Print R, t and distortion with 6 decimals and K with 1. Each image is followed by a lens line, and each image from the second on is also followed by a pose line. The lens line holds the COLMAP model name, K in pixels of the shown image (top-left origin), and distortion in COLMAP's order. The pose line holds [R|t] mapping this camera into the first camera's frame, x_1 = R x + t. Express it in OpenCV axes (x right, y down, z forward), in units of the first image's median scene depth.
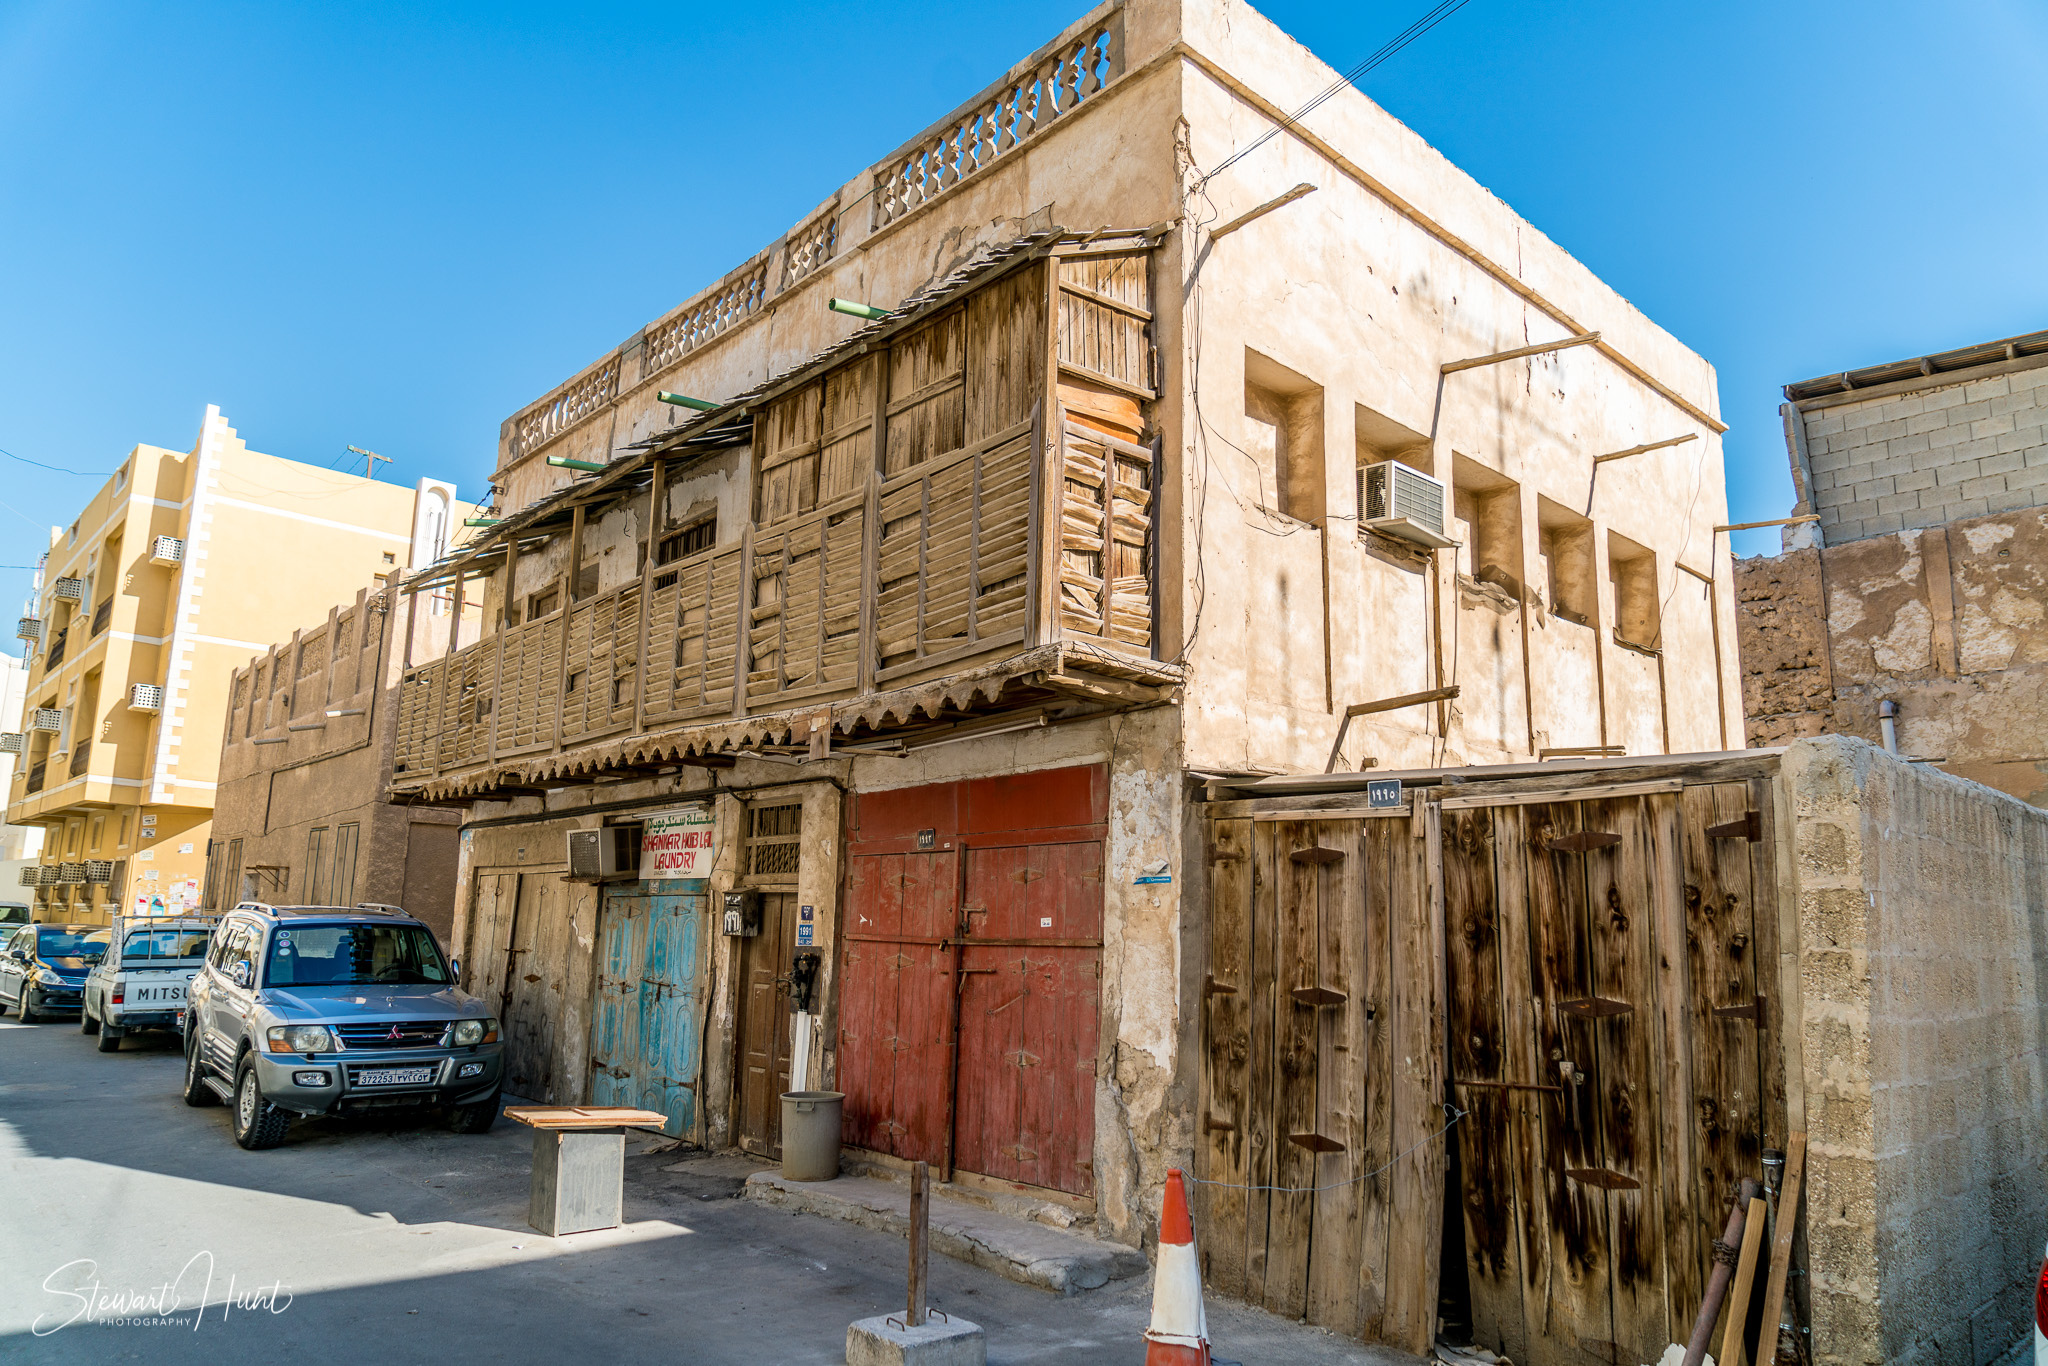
lens RADIAL K [[1432.0, 0, 1030.5], [0, 1432.0, 677.7], [0, 0, 1]] dist [-0.009038, 0.019632]
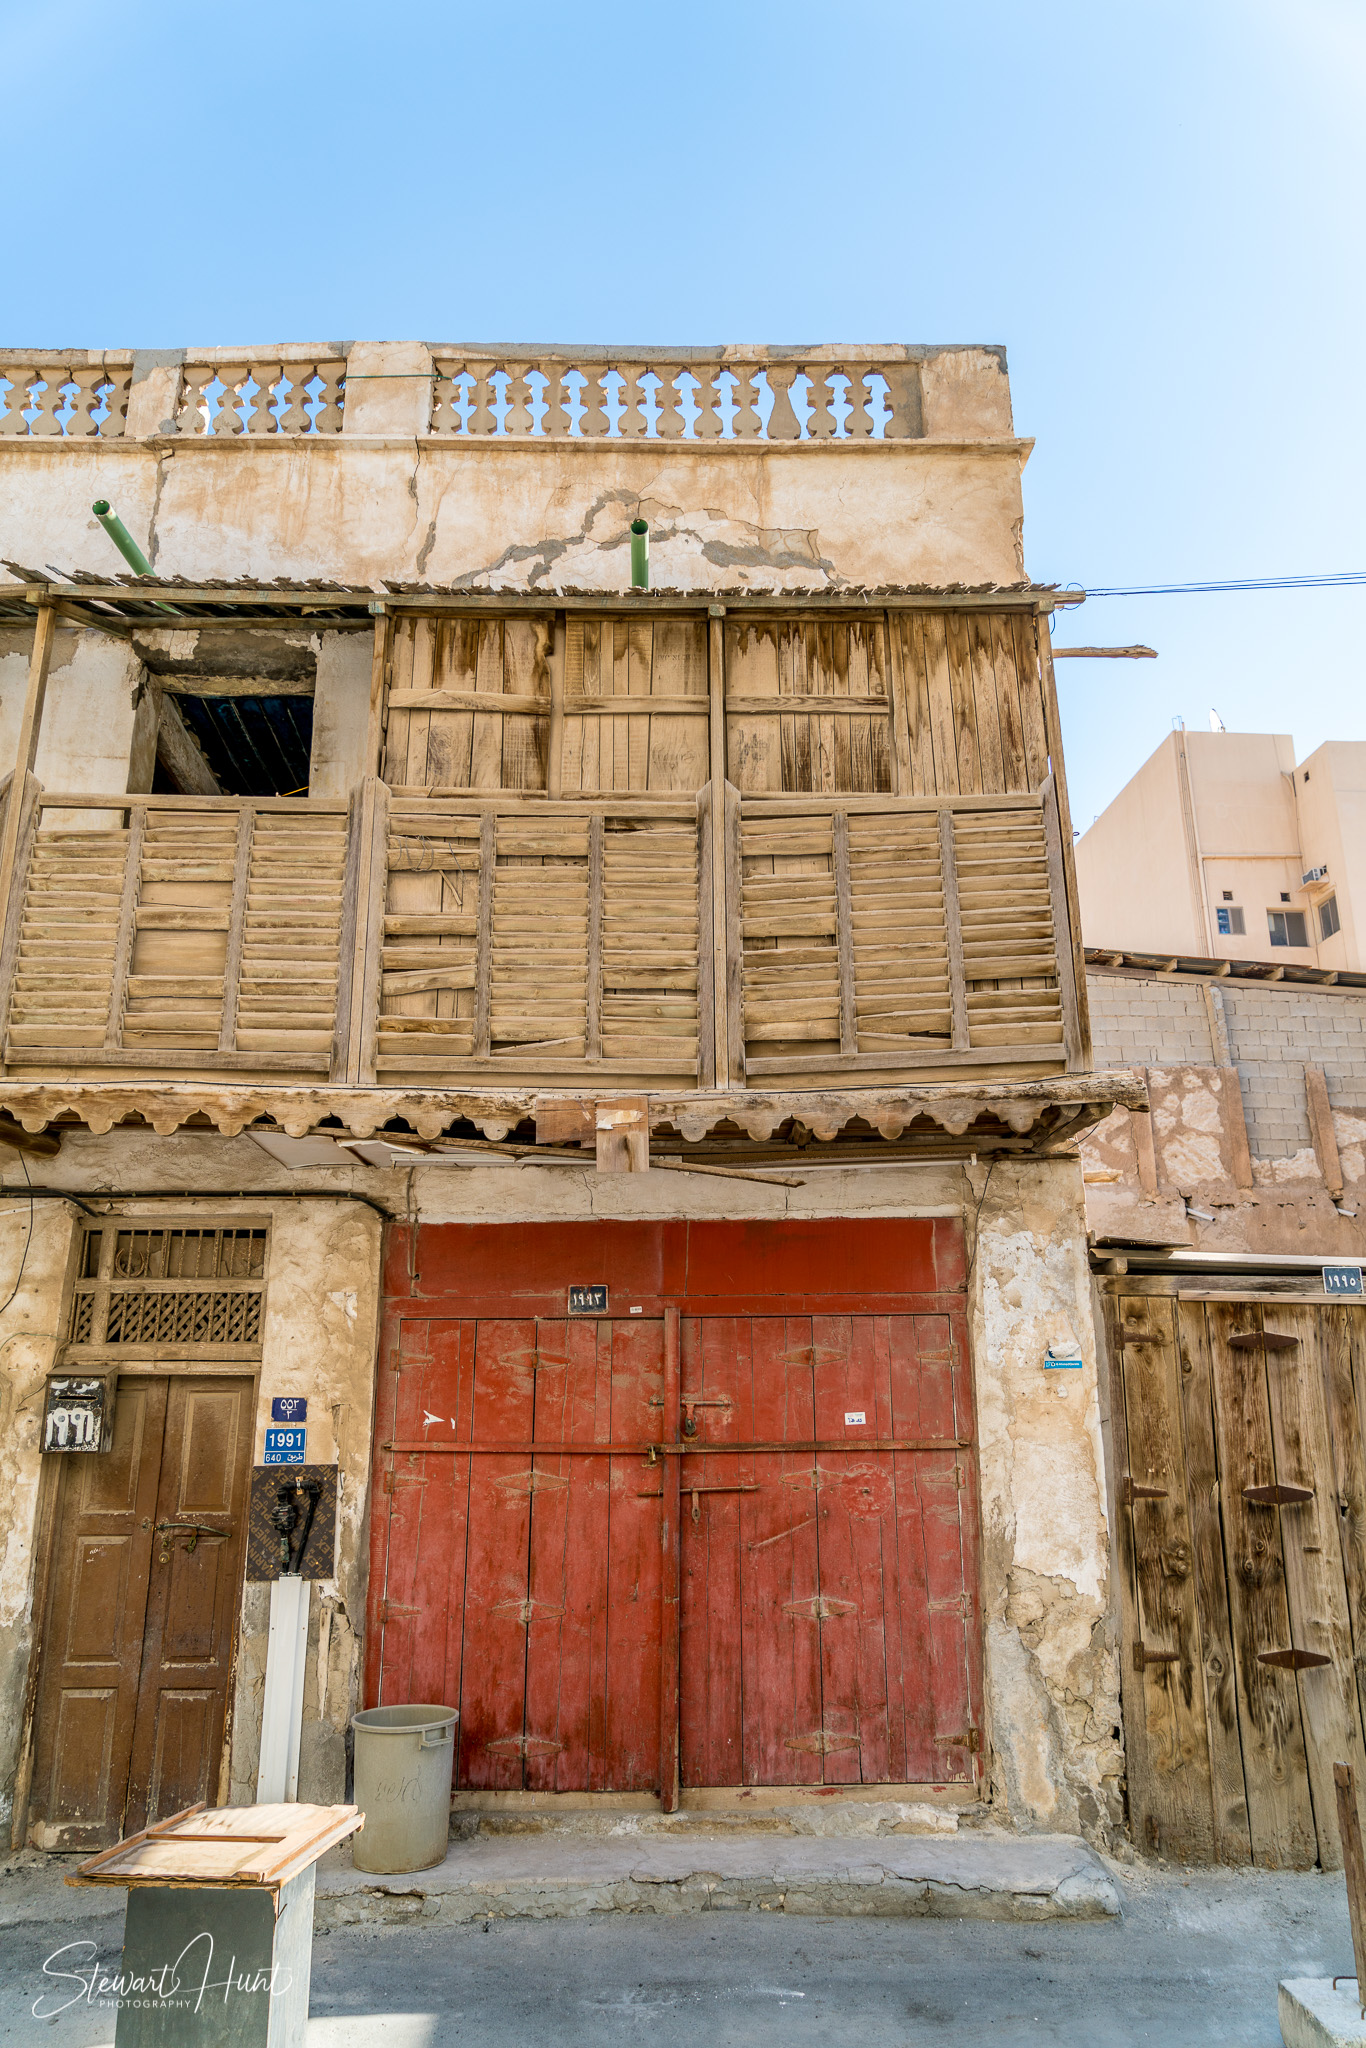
lens RADIAL K [[1432.0, 0, 684.9], [0, 1432.0, 1017.2], [0, 0, 1]] dist [-0.009038, 0.019632]
pose [[0.628233, 0.187951, 0.754982, -0.665736], [-0.120938, 0.982178, -0.143876, 0.081000], [-0.768568, -0.000918, 0.639767, 0.579931]]
